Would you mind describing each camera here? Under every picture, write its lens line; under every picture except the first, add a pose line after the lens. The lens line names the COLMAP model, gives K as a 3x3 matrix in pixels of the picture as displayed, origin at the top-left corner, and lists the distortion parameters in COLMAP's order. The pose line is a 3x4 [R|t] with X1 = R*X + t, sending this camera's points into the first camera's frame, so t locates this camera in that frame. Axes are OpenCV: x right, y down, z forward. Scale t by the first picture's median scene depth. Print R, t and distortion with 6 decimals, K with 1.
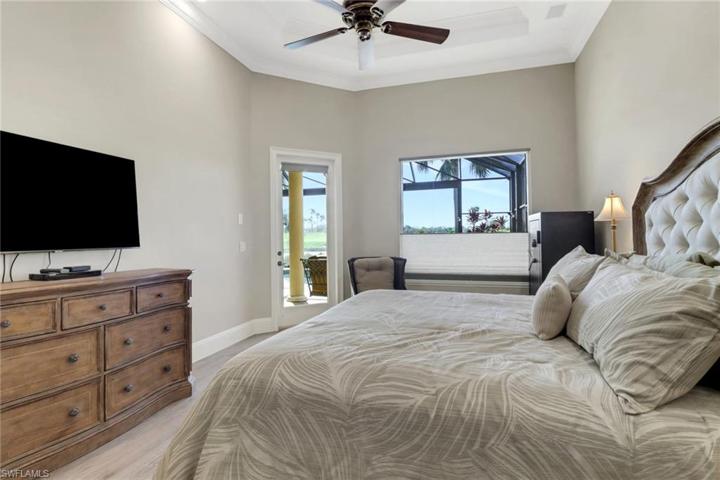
lens RADIAL K [[360.3, 0, 360.0], [0, 360.3, 237.0], [0, 0, 1]] dist [-0.004031, -0.000906]
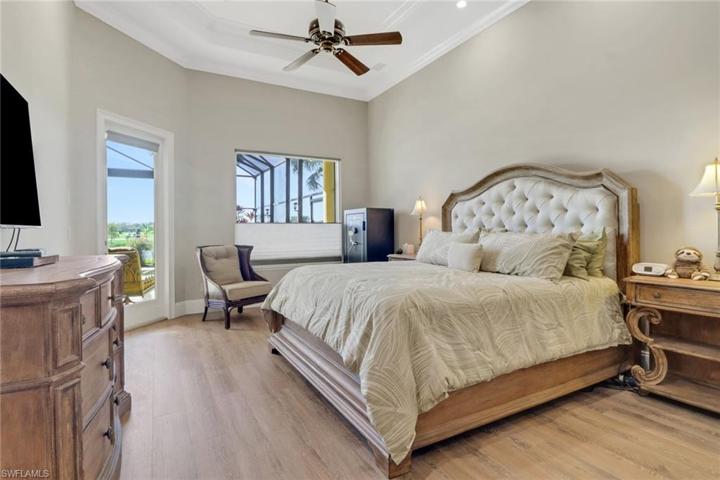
lens RADIAL K [[360.3, 0, 356.3], [0, 360.3, 237.7], [0, 0, 1]] dist [-0.004031, -0.000906]
pose [[0.710763, -0.007354, 0.703393, -0.442885], [0.000052, 0.999946, 0.010401, 0.028174], [-0.703431, -0.007356, 0.710725, 0.036696]]
